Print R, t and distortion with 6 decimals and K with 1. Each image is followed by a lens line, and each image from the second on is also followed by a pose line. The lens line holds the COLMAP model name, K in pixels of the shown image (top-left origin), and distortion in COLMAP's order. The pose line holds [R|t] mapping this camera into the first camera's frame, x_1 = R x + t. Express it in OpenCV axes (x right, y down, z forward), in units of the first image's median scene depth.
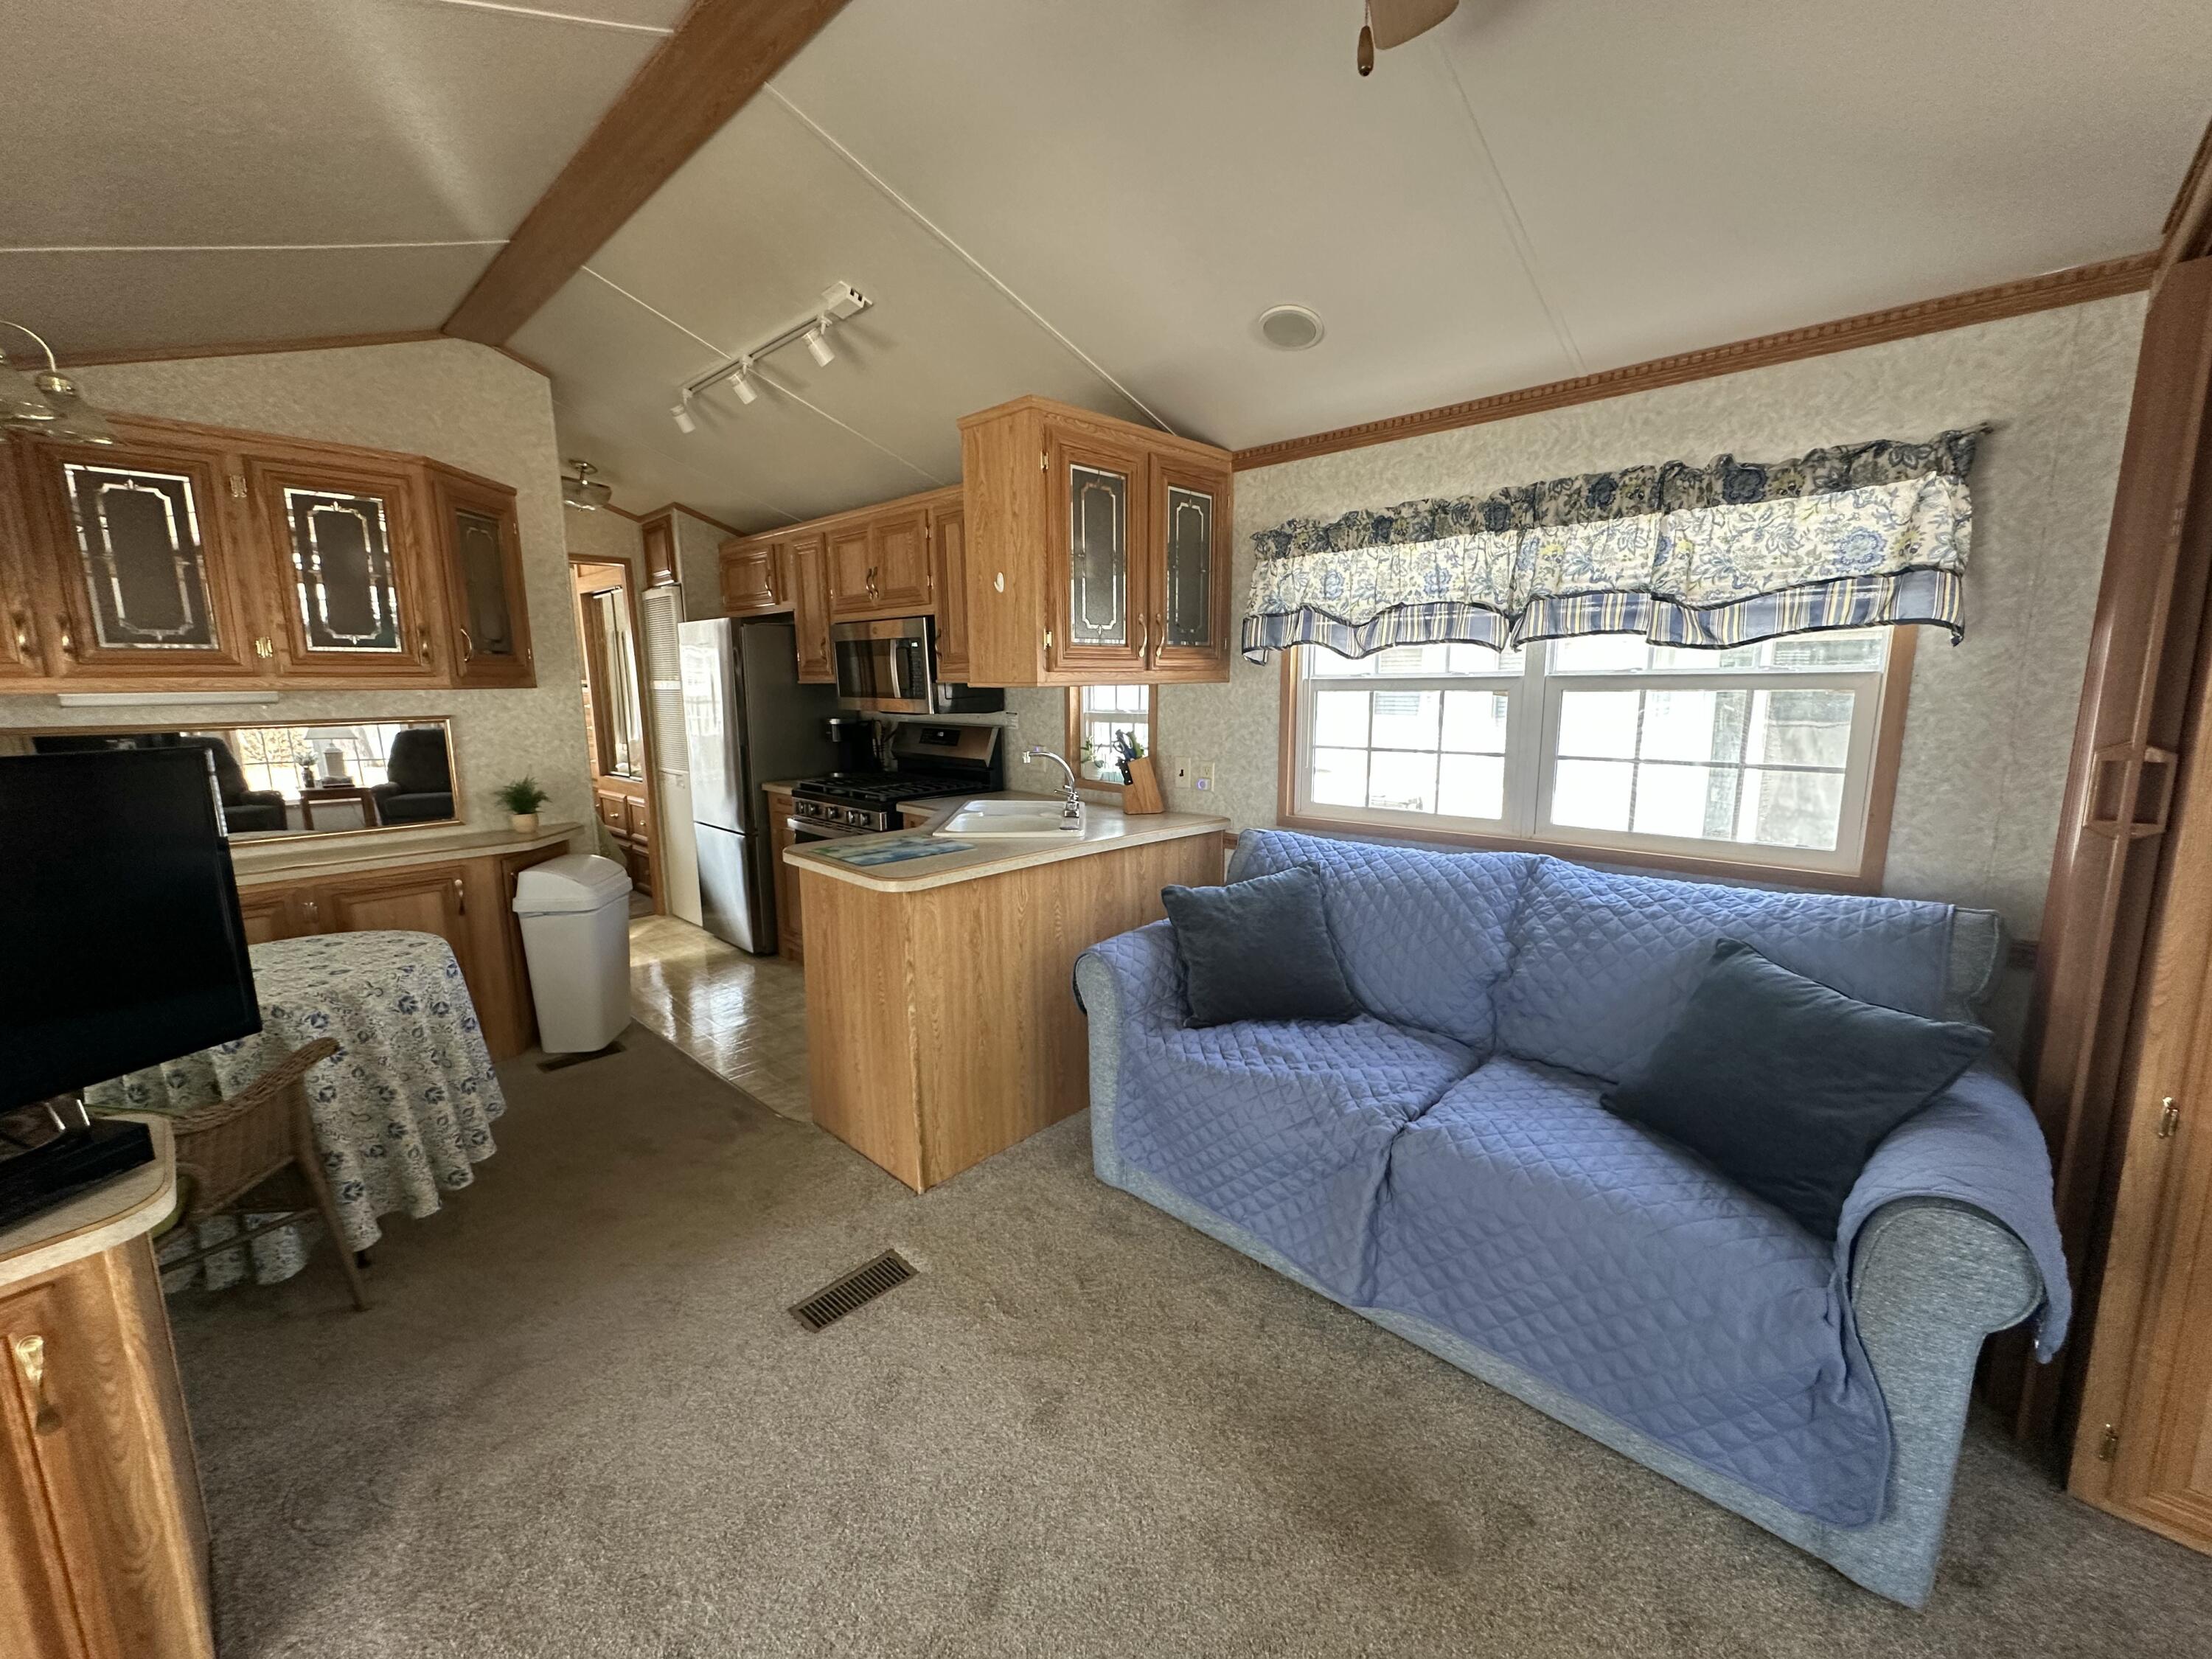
lens RADIAL K [[881.0, 0, 1105.8], [0, 881.0, 828.1], [0, 0, 1]] dist [-0.002299, 0.000467]
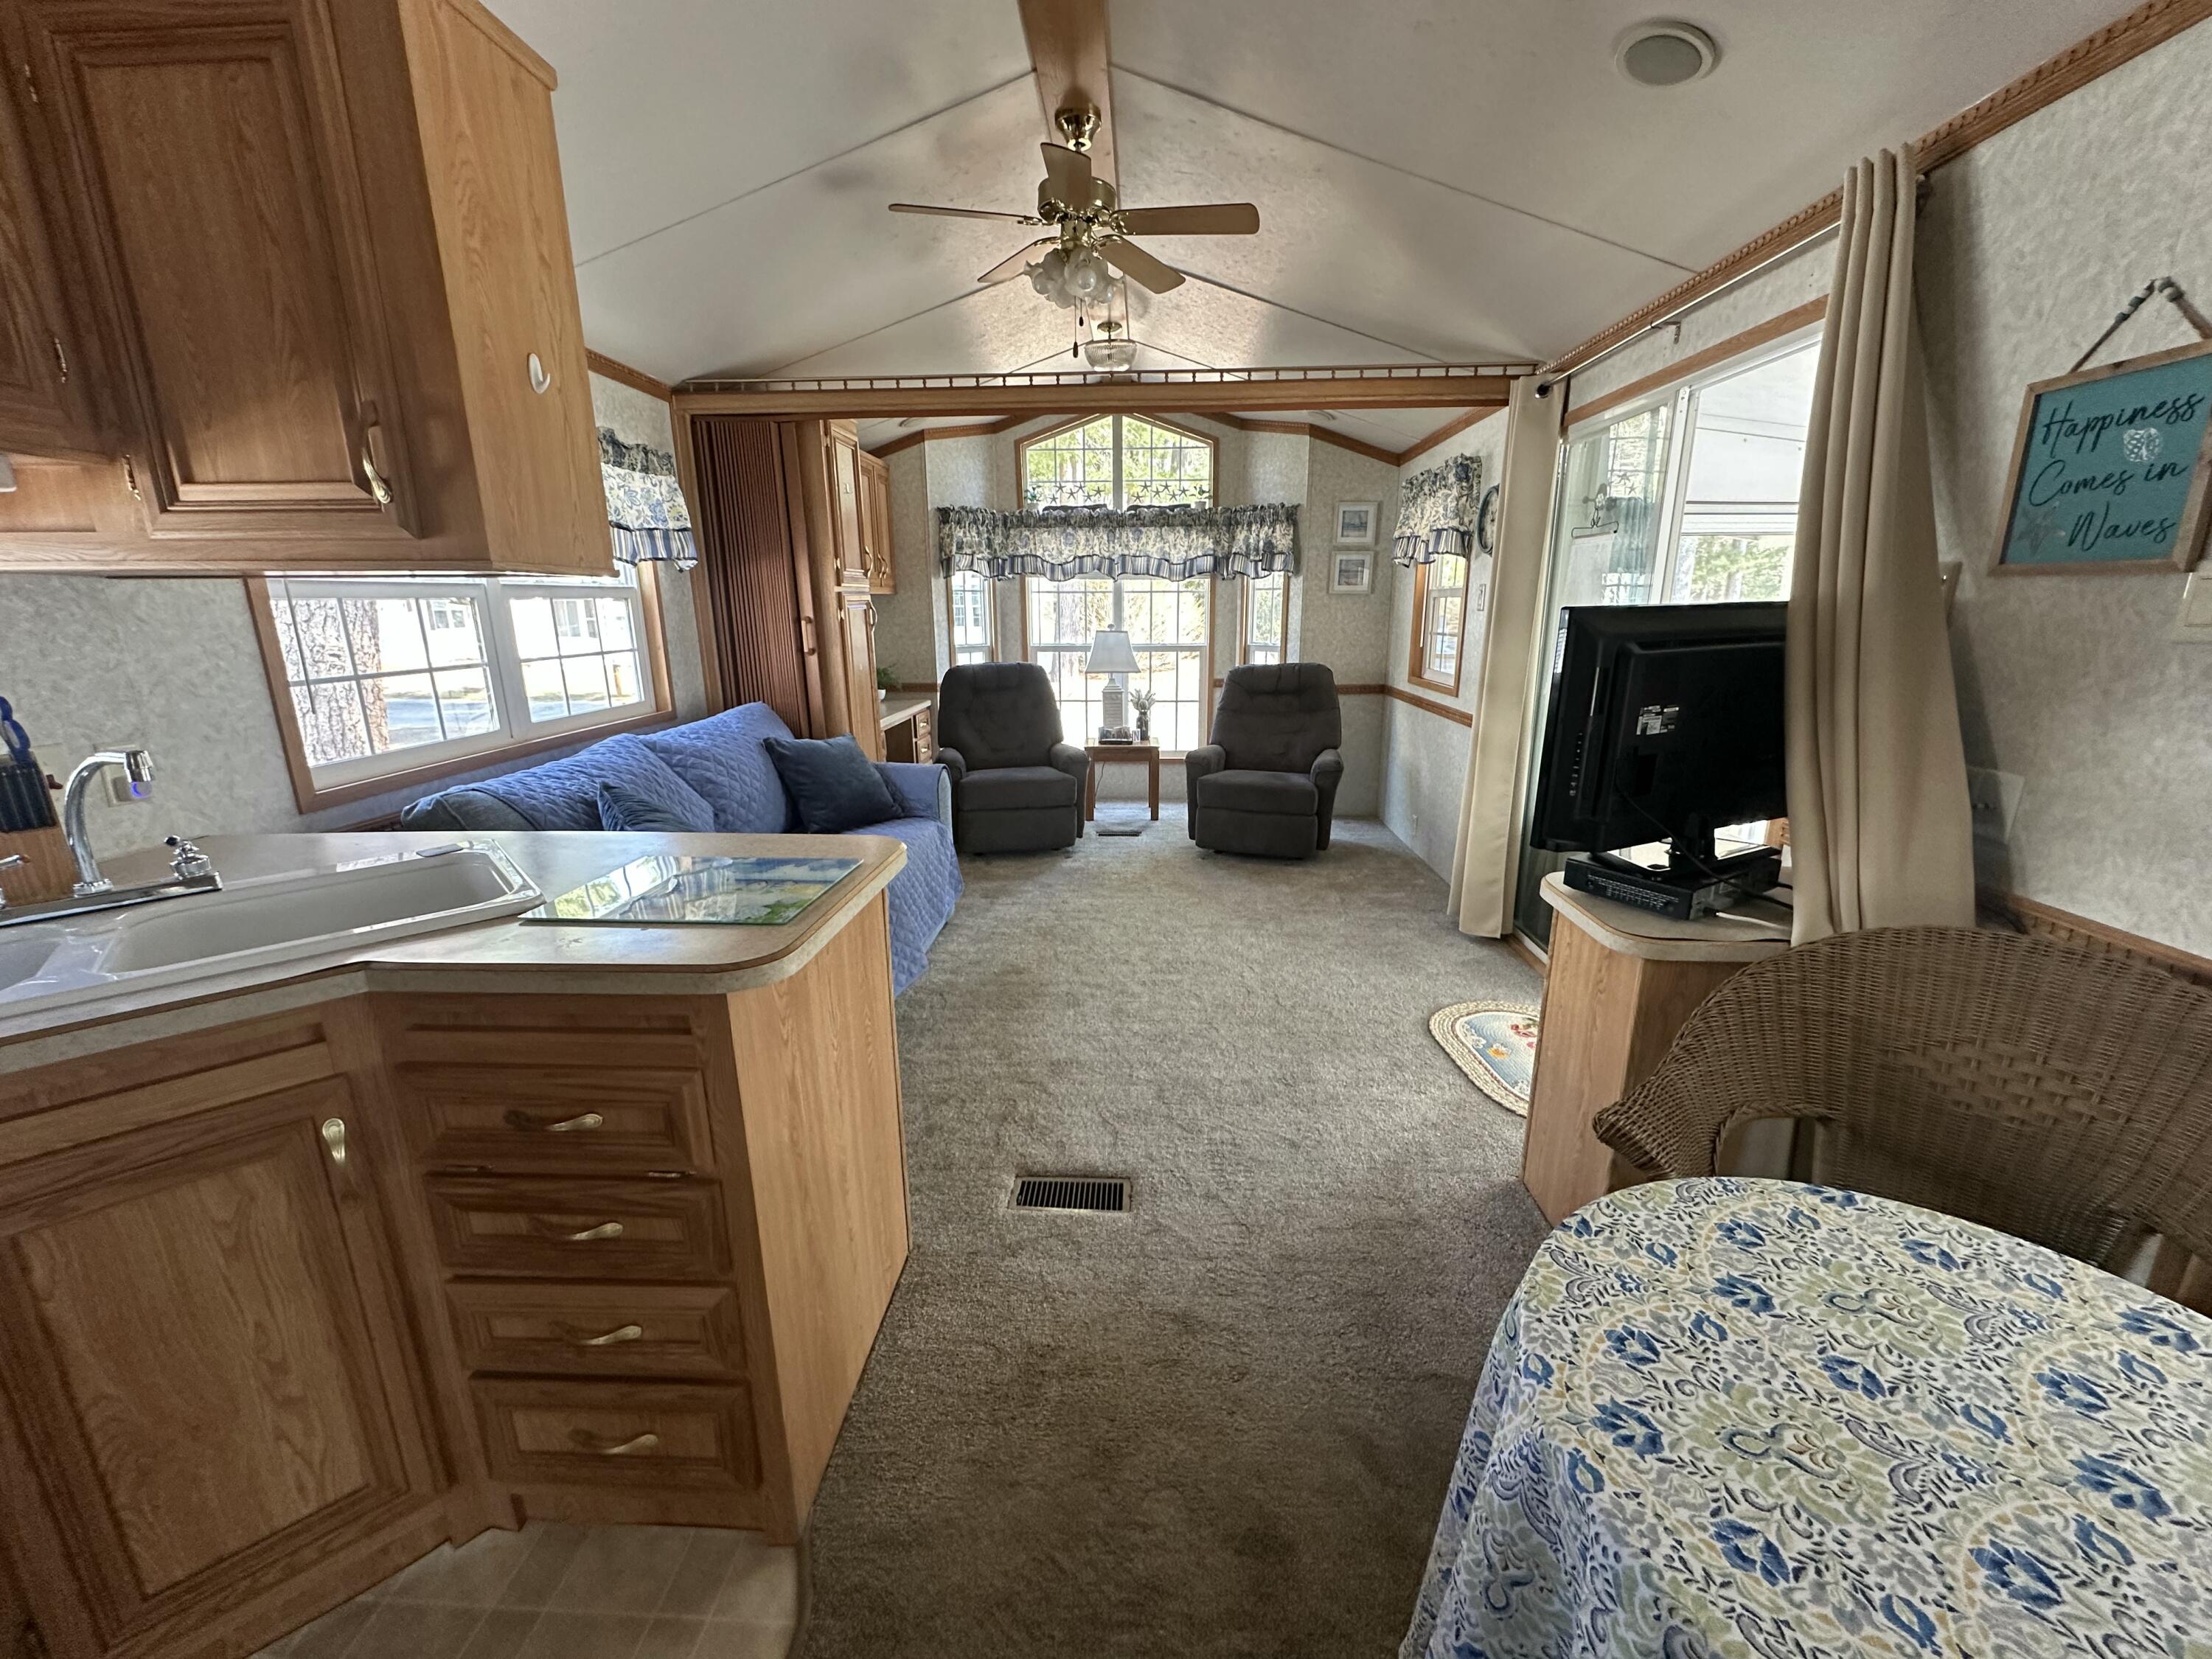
lens RADIAL K [[881.0, 0, 1105.6], [0, 881.0, 828.4], [0, 0, 1]] dist [-0.002299, 0.000467]
pose [[-0.647660, -0.174985, 0.741564, -0.799836], [0.141140, 0.928873, 0.342452, -0.159057], [-0.748743, 0.326457, -0.576897, 1.155772]]
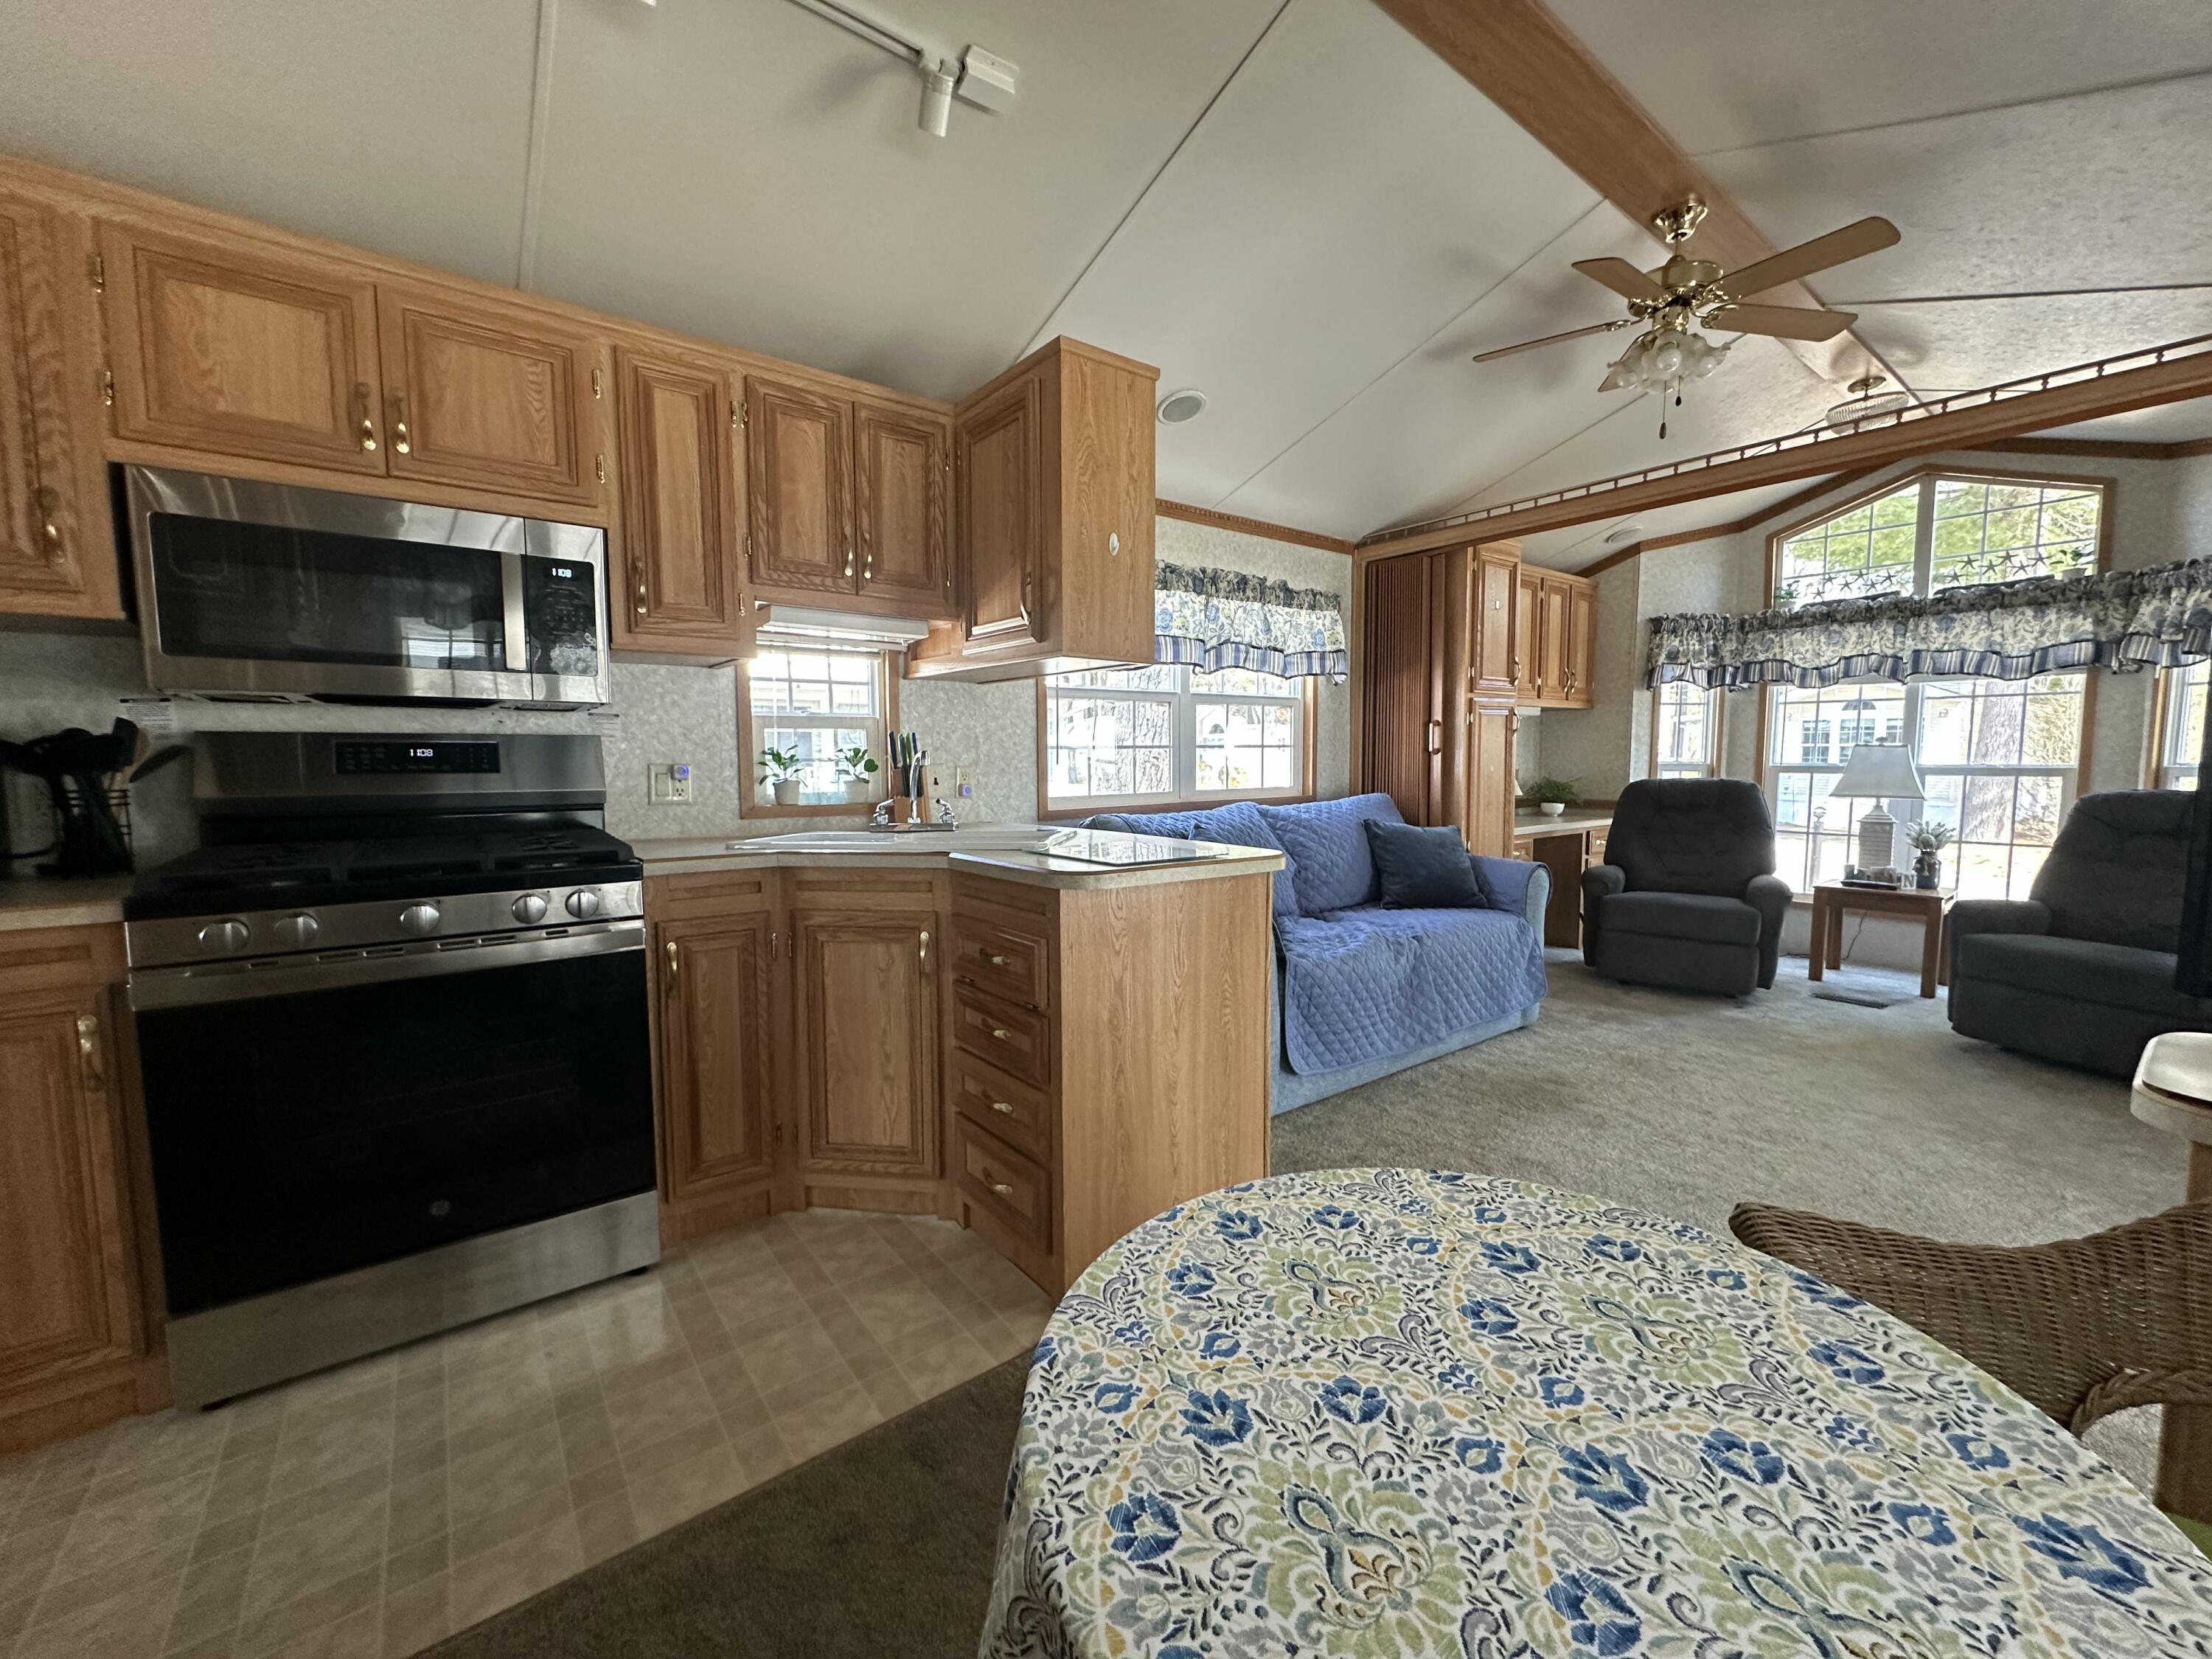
lens RADIAL K [[881.0, 0, 1106.2], [0, 881.0, 829.4], [0, 0, 1]] dist [-0.002299, 0.000467]
pose [[0.162826, -0.075454, 0.983765, -1.041479], [0.169386, 0.984406, 0.047468, -0.036845], [-0.972006, 0.158907, 0.173067, 0.910848]]
